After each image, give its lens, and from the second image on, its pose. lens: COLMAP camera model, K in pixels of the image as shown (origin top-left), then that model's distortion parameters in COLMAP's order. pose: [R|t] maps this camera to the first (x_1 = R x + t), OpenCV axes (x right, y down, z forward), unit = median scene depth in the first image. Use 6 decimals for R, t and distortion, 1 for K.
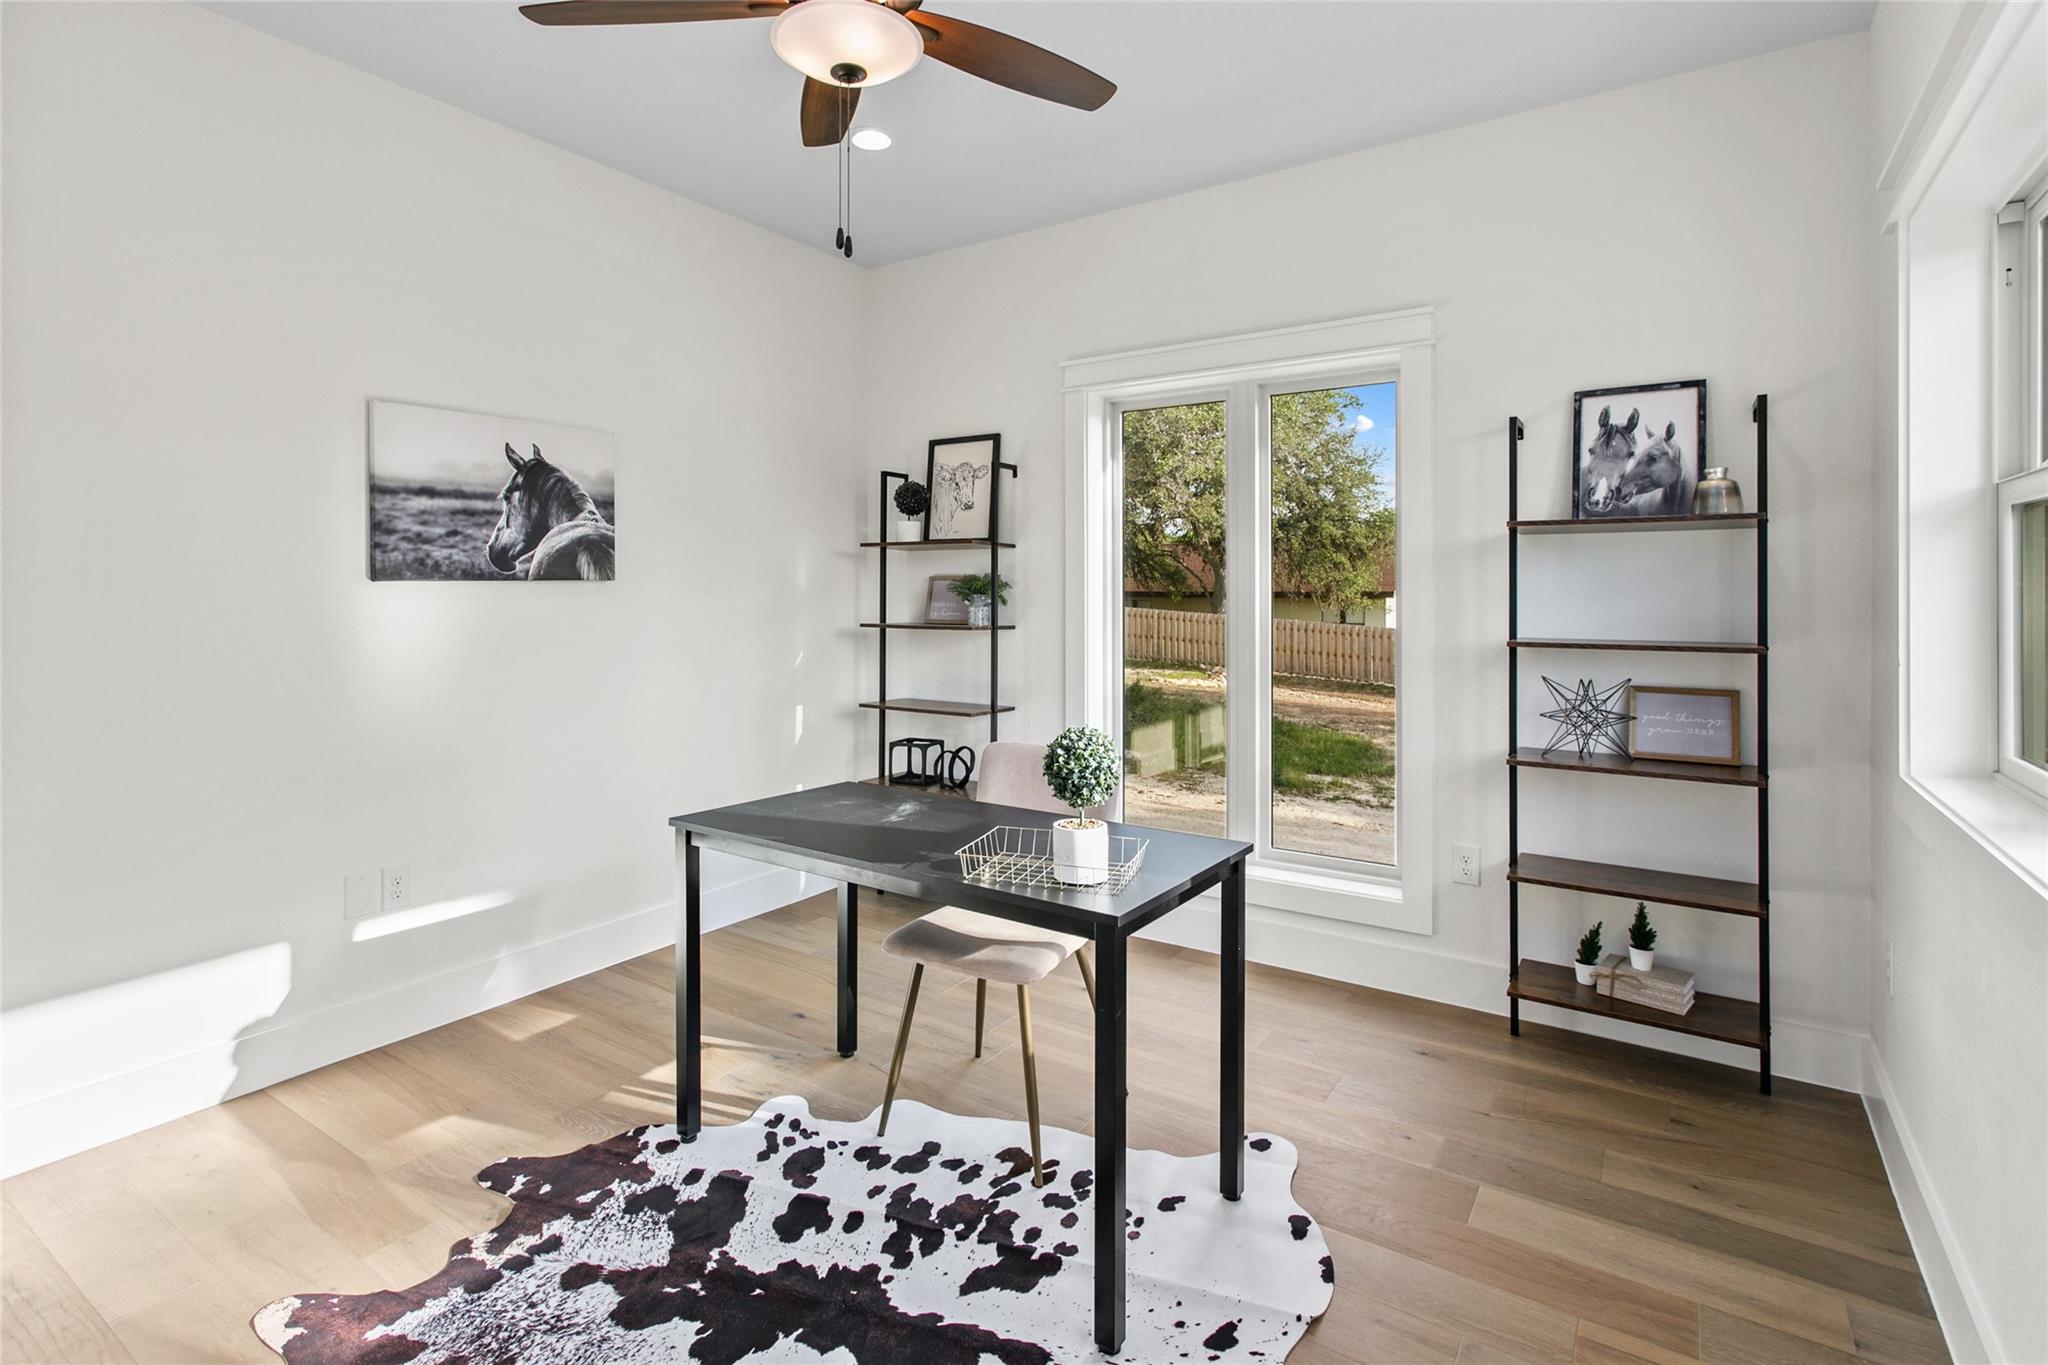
lens RADIAL K [[991.7, 0, 923.5], [0, 991.7, 587.5], [0, 0, 1]] dist [0.002268, 0.000097]
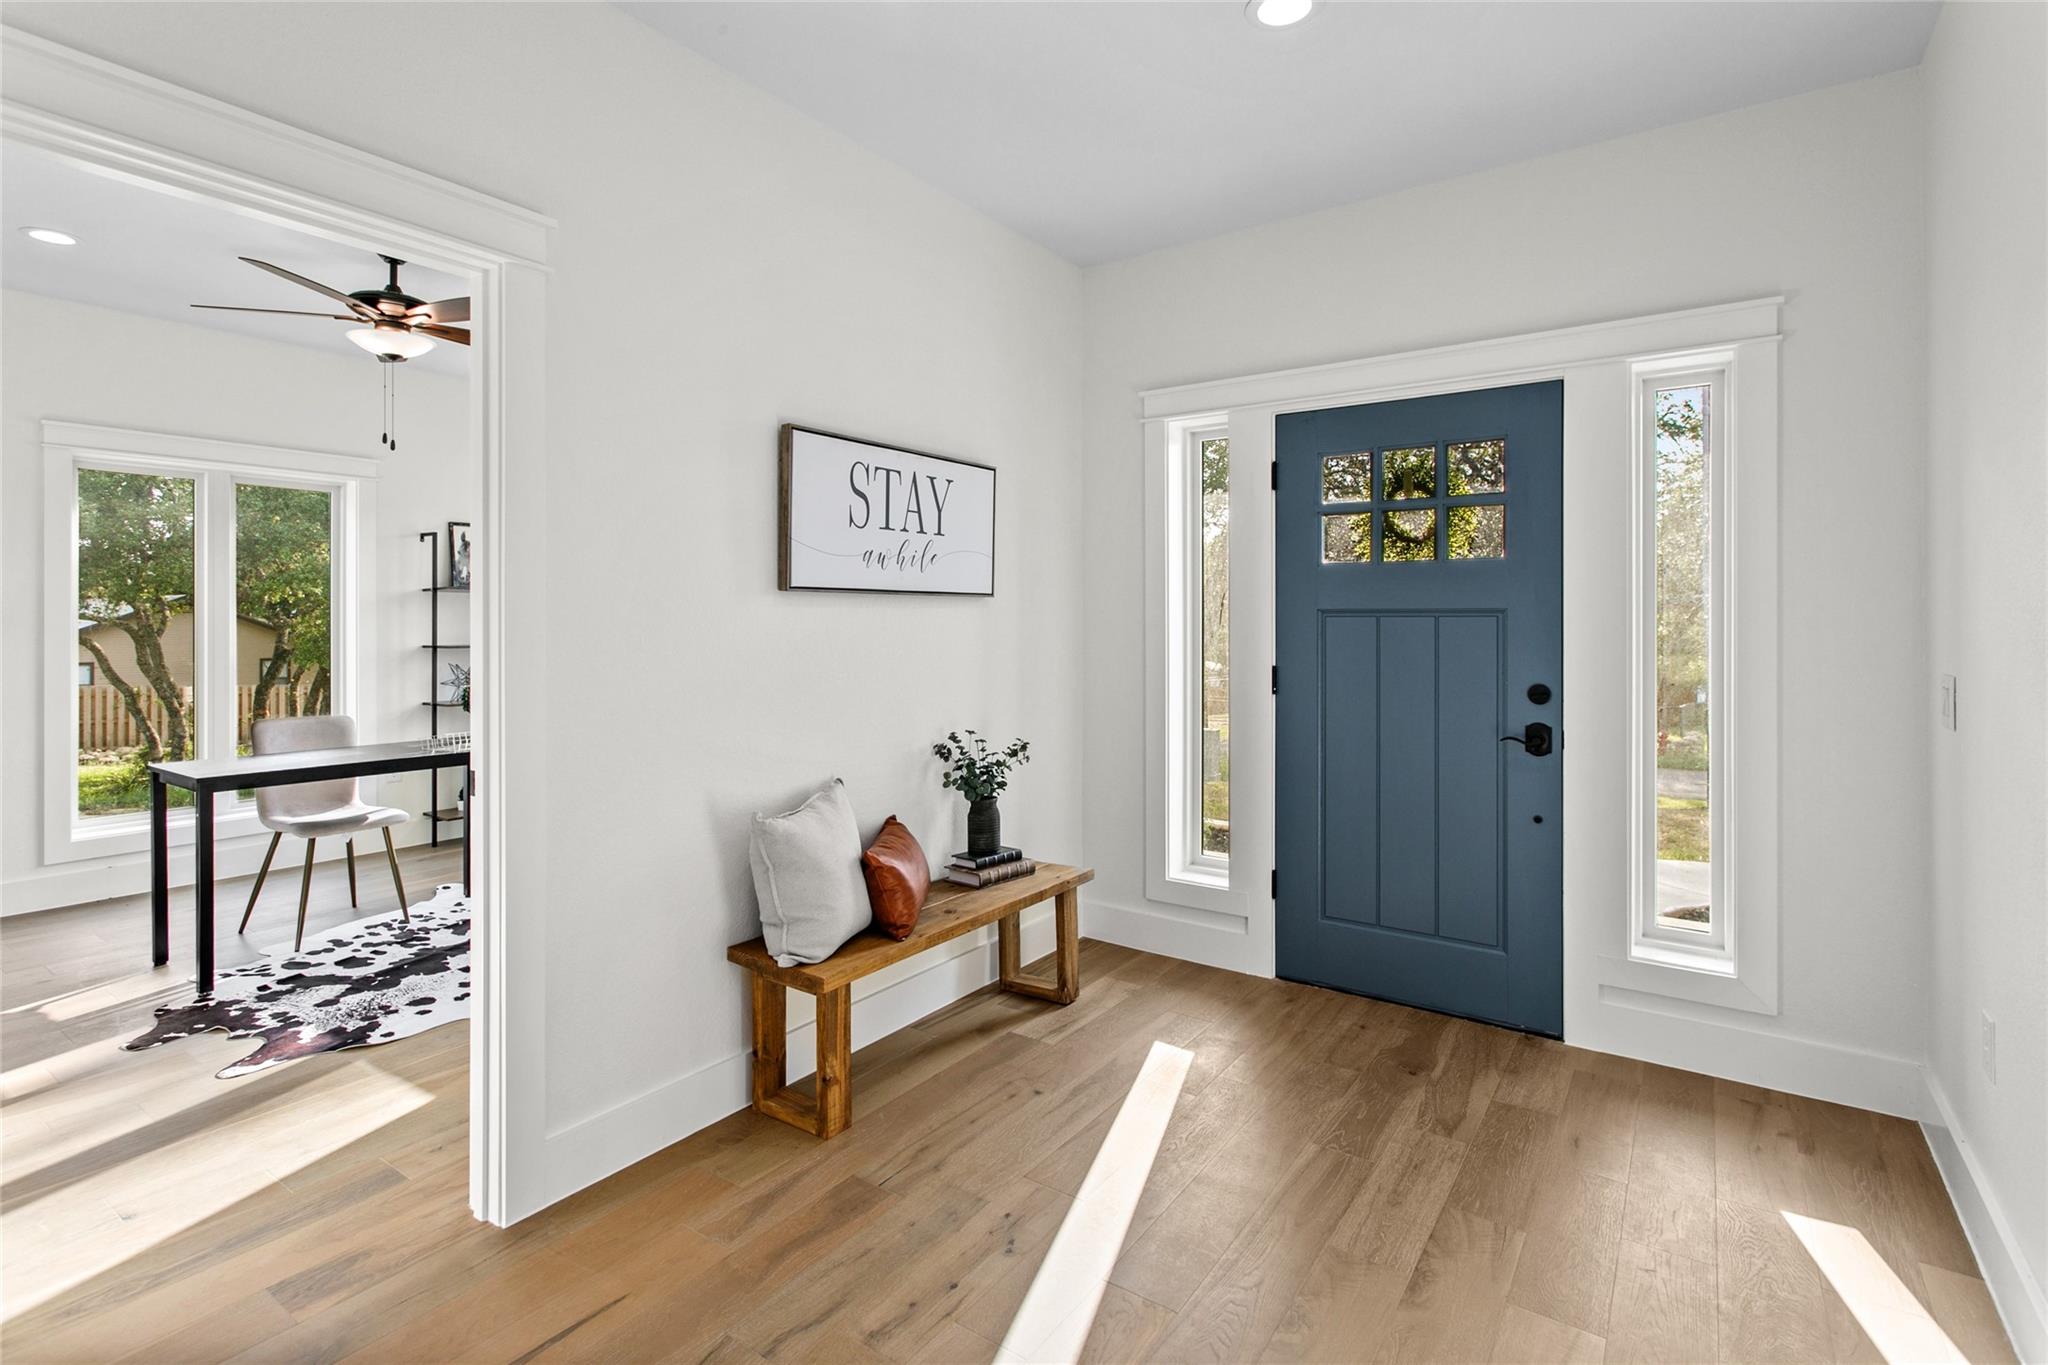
lens RADIAL K [[991.7, 0, 1028.2], [0, 991.7, 627.9], [0, 0, 1]] dist [0.002268, 0.000097]
pose [[-0.007153, -0.006327, 0.999954, -1.758515], [-0.008444, 0.999945, 0.006267, -0.006317], [-0.999939, -0.008399, -0.007206, -0.205162]]
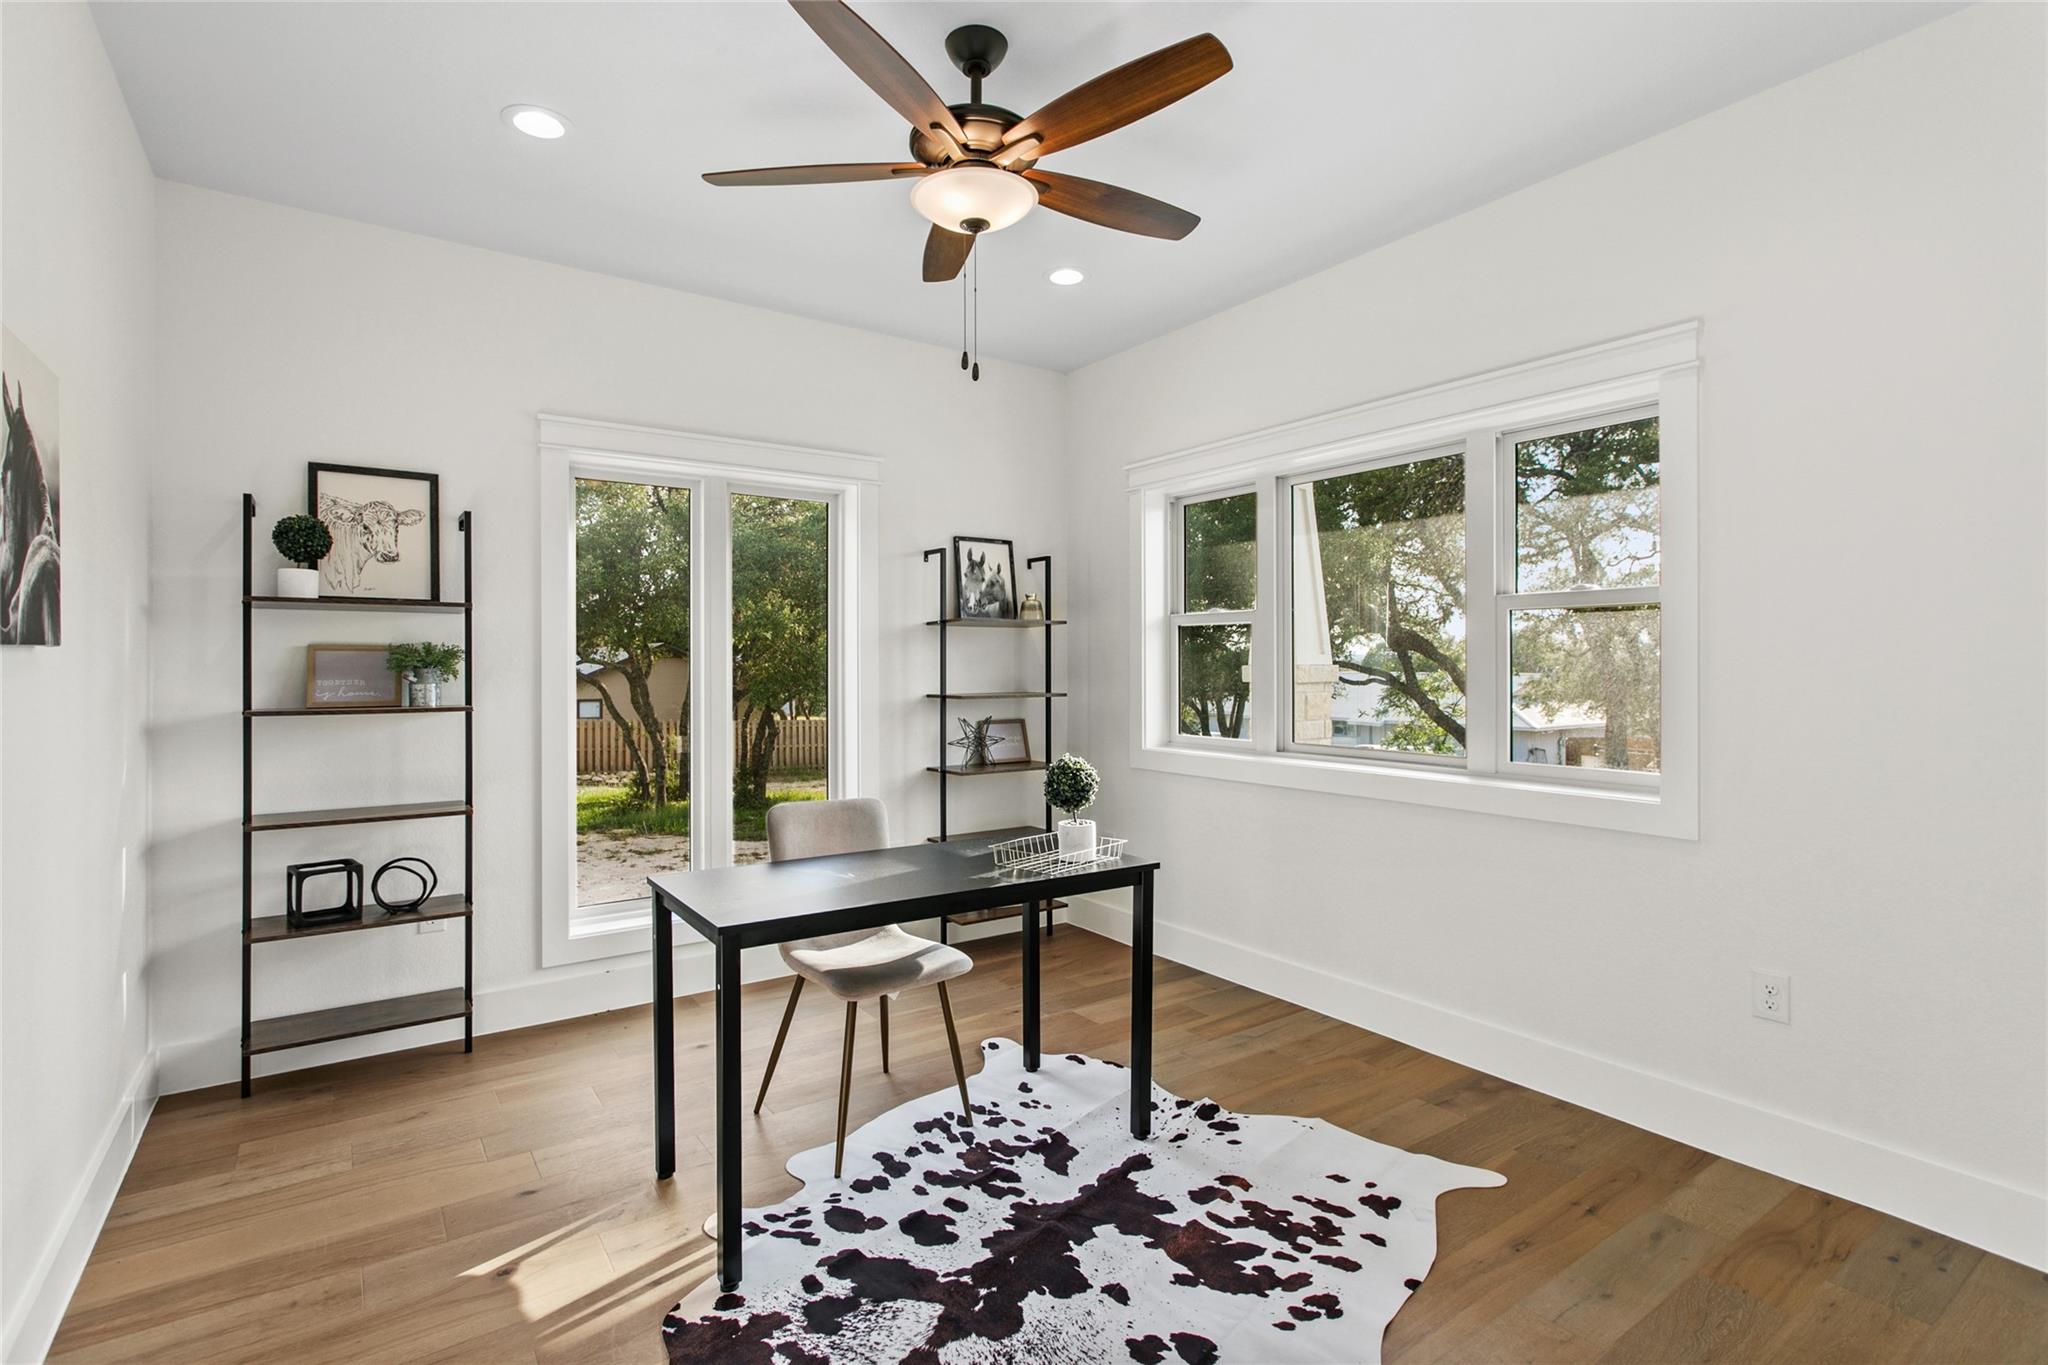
lens RADIAL K [[991.7, 0, 1038.0], [0, 991.7, 665.7], [0, 0, 1]] dist [0.002268, 0.000097]
pose [[0.327963, -0.004763, 0.944679, -1.006982], [-0.001501, 0.999983, 0.005563, -0.001134], [-0.944689, -0.003242, 0.327950, 0.467544]]
